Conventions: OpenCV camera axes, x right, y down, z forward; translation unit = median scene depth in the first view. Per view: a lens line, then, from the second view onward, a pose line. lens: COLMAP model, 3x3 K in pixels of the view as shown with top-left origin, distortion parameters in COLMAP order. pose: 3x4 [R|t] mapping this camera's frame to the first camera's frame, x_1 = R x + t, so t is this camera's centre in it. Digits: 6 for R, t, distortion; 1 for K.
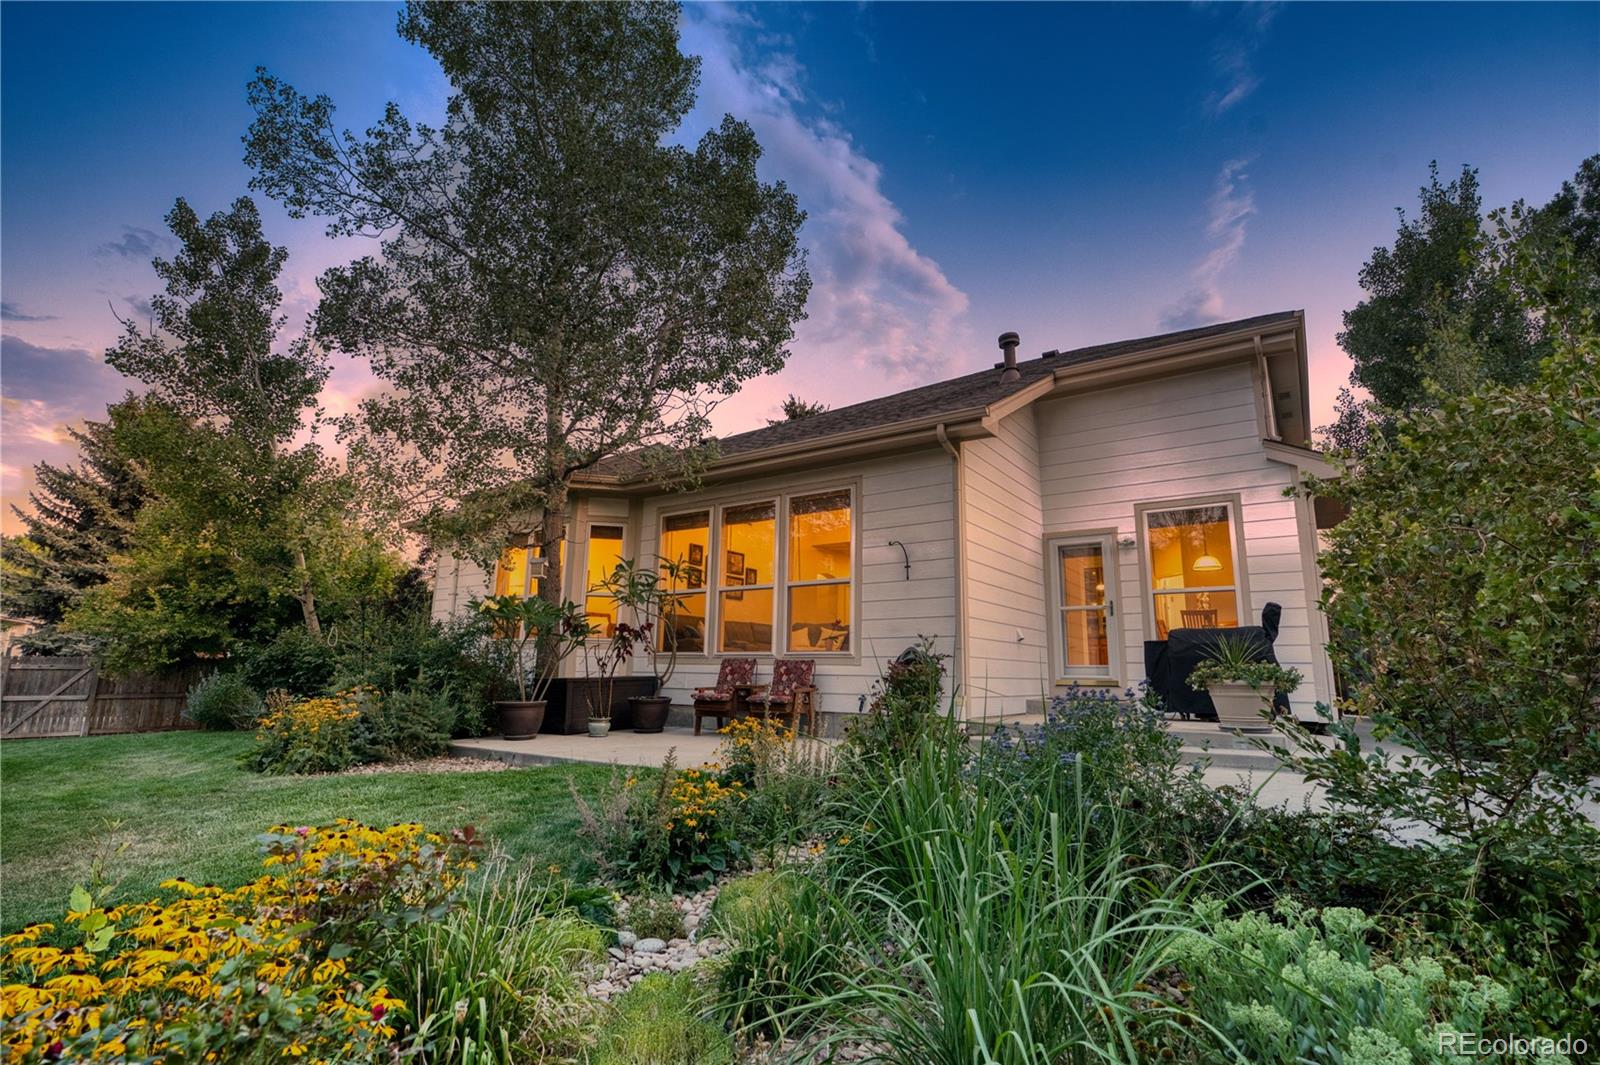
lens RADIAL K [[747.6, 0, 800.0], [0, 747.6, 532.5], [0, 0, 1]] dist [0.000348, 0.000400]
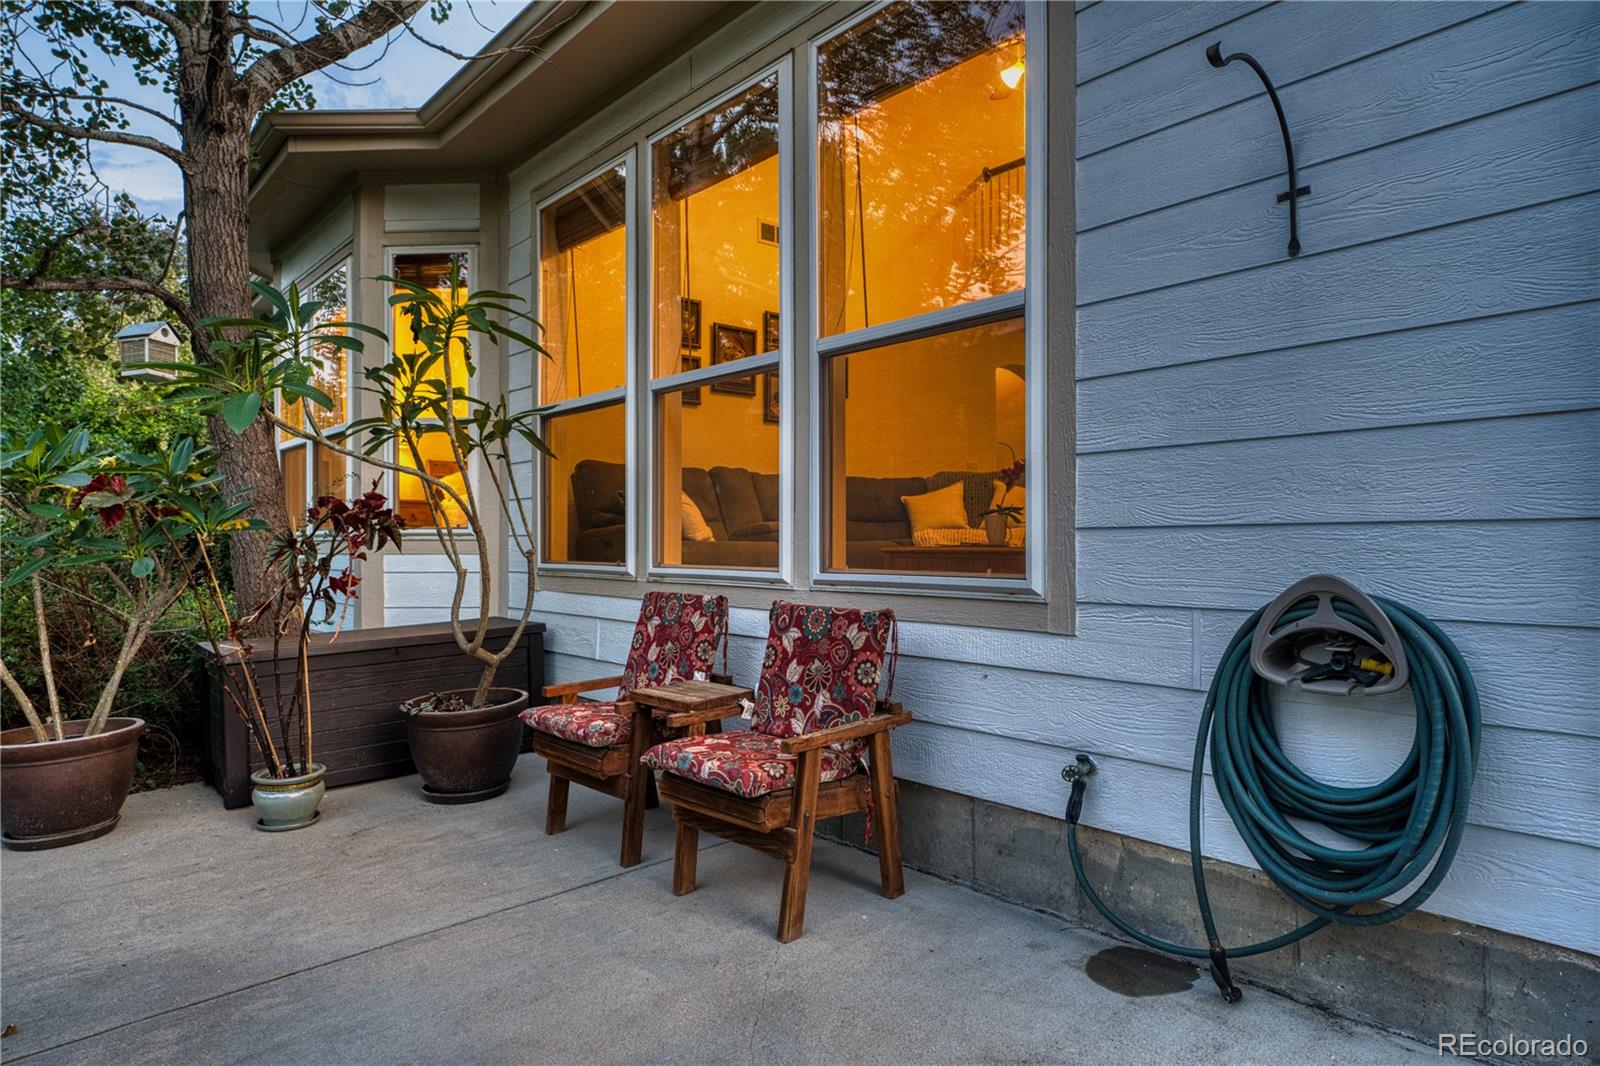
lens RADIAL K [[920.9, 0, 800.0], [0, 920.9, 533.0], [0, 0, 1]] dist [-0.004688, -0.000480]
pose [[0.972847, -0.024125, -0.230186, 0.062182], [0.065205, 0.982836, 0.172572, 0.082185], [0.222072, -0.182896, 0.957723, 0.667657]]
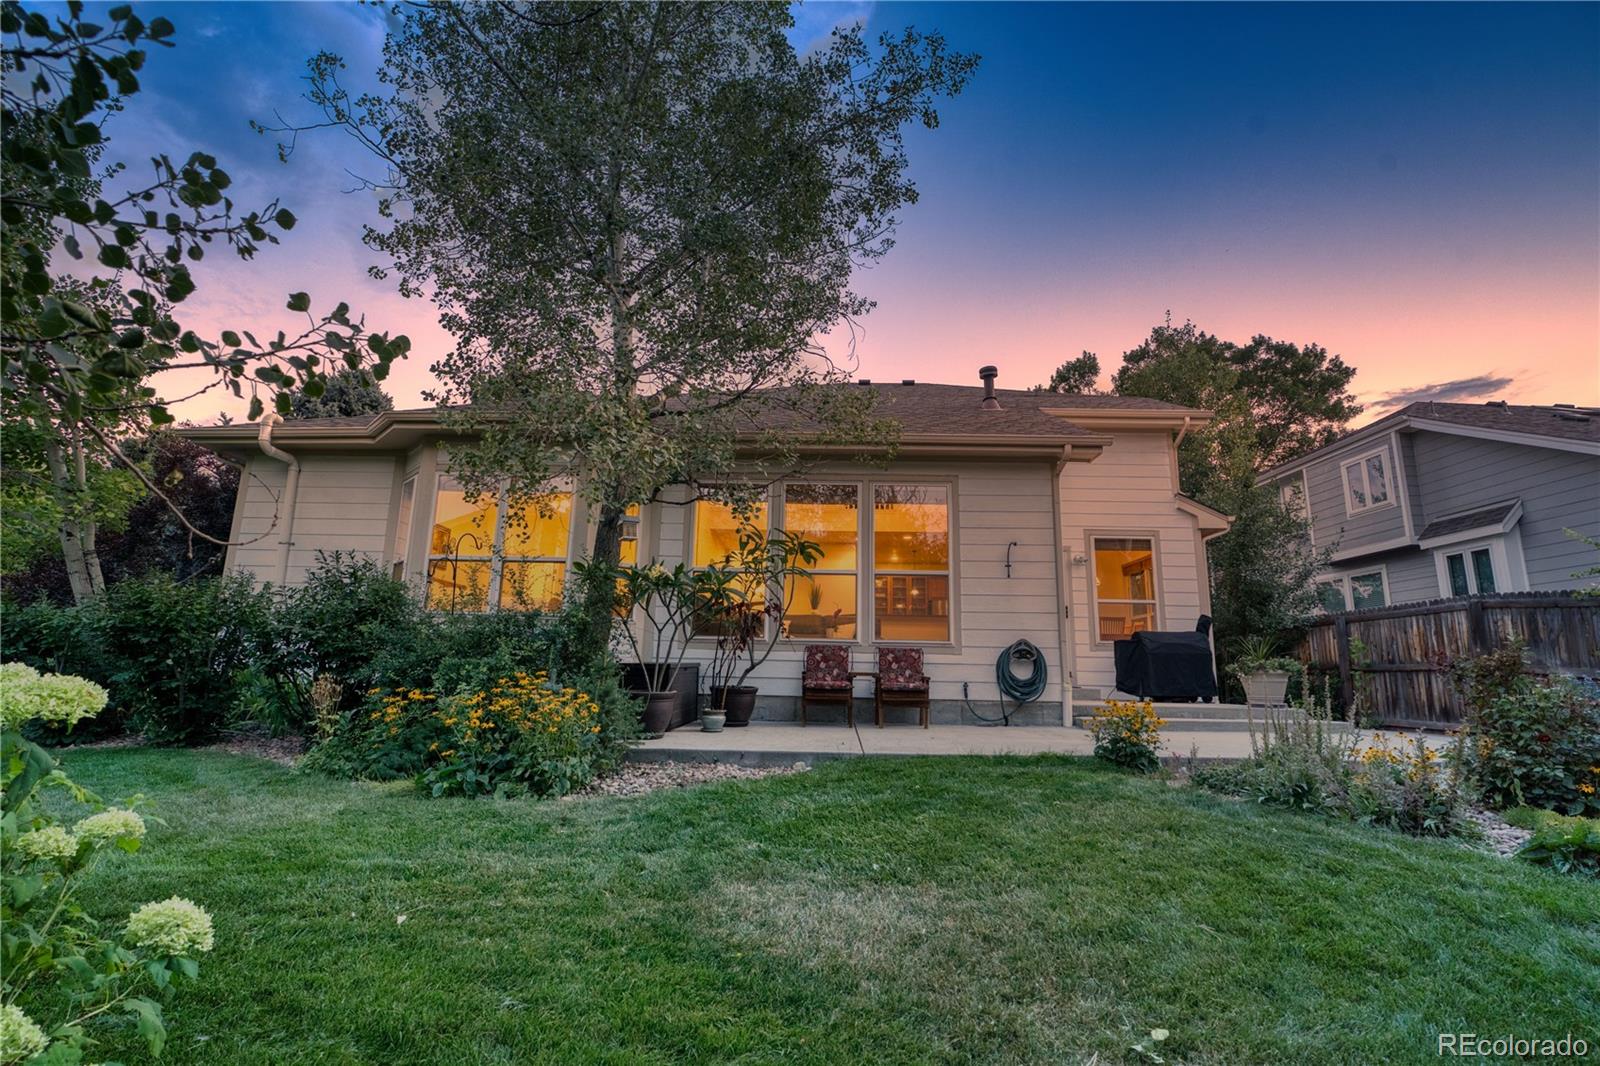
lens RADIAL K [[733.5, 0, 800.0], [0, 733.5, 533.0], [0, 0, 1]] dist [-0.000386, 0.000083]
pose [[0.826780, 0.110343, 0.551597, -0.672947], [-0.117650, 0.992806, -0.022260, 0.055355], [-0.550085, -0.046491, 0.833814, 0.260941]]
